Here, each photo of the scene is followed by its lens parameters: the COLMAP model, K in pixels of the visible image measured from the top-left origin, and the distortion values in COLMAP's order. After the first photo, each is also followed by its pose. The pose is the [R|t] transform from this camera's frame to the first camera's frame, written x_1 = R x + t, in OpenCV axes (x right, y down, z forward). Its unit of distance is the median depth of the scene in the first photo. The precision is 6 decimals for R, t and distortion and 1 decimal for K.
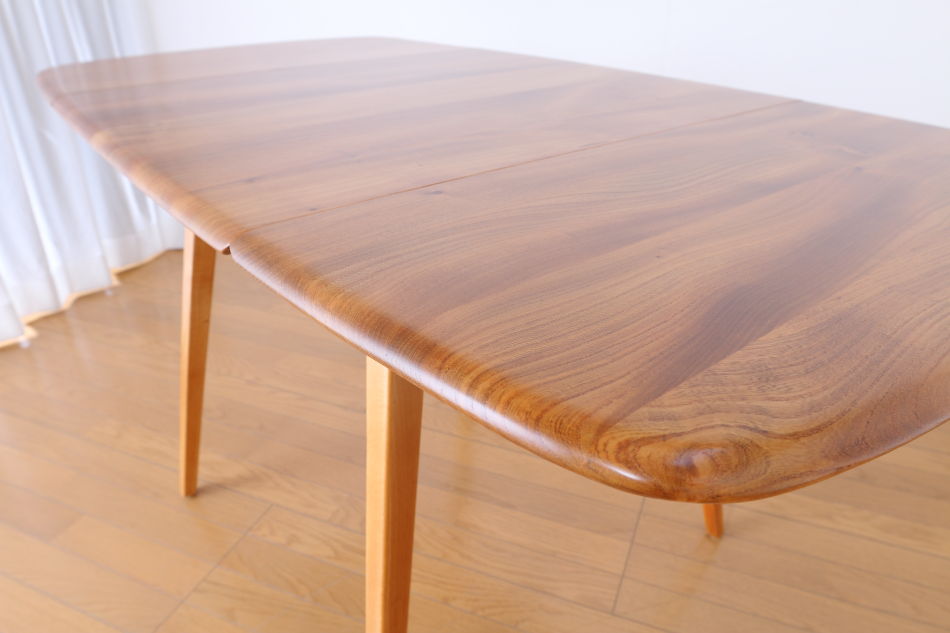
lens RADIAL K [[679.9, 0, 479.8], [0, 679.9, 315.0], [0, 0, 1]] dist [-0.078188, 0.045260]
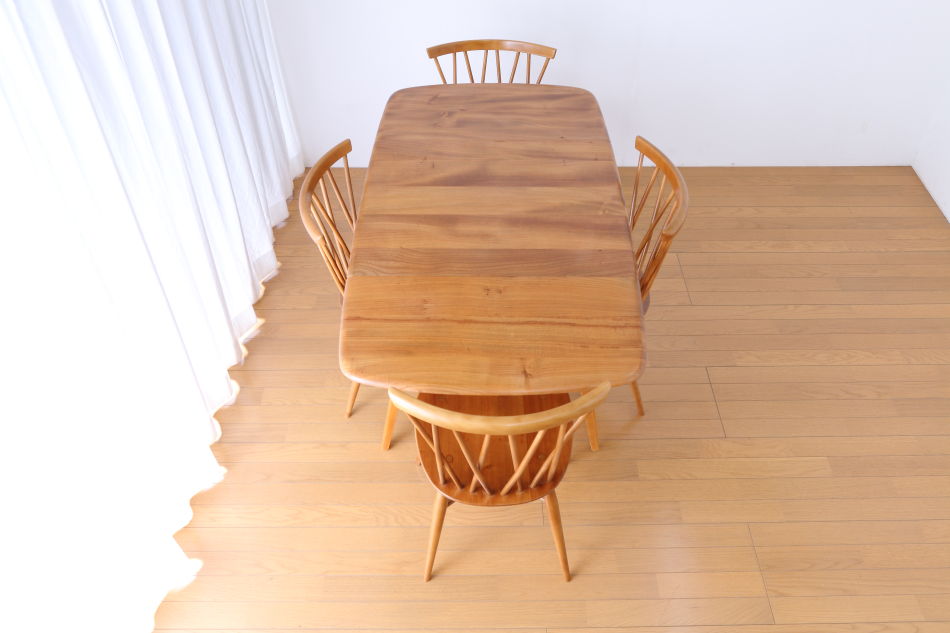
lens RADIAL K [[769.2, 0, 481.8], [0, 769.2, 318.7], [0, 0, 1]] dist [-0.080757, 0.075869]
pose [[-0.771614, -0.449605, 0.449963, -3.255820], [0.305034, 0.359203, 0.882002, -5.777078], [-0.558180, 0.817819, -0.140022, 4.003117]]
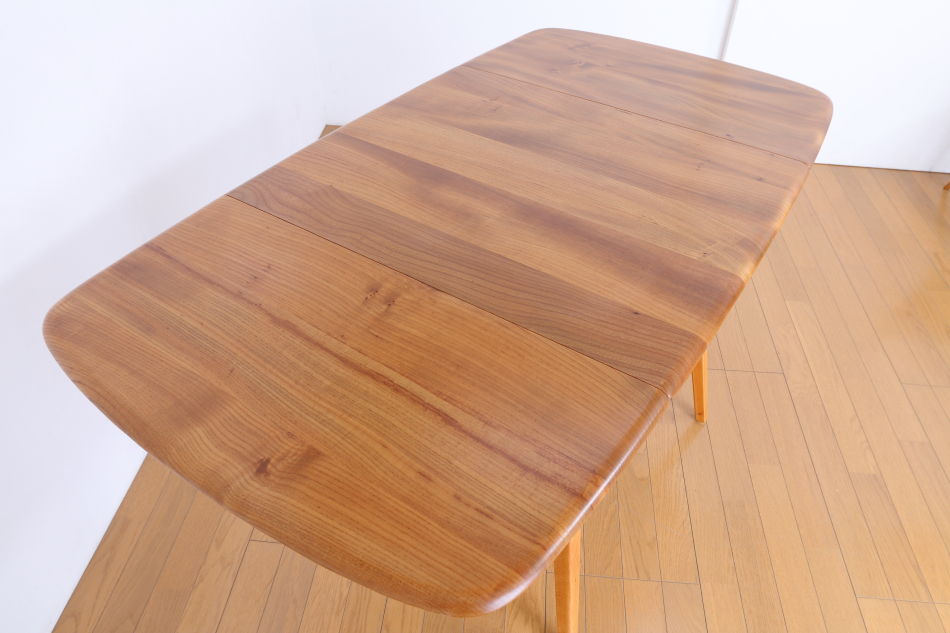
lens RADIAL K [[679.9, 0, 478.0], [0, 679.9, 332.6], [0, 0, 1]] dist [-0.078188, 0.045260]
pose [[-0.296005, -0.653313, 0.696824, -2.701156], [0.442264, 0.552867, 0.706216, -2.629199], [-0.846631, 0.517223, 0.125286, 2.539087]]
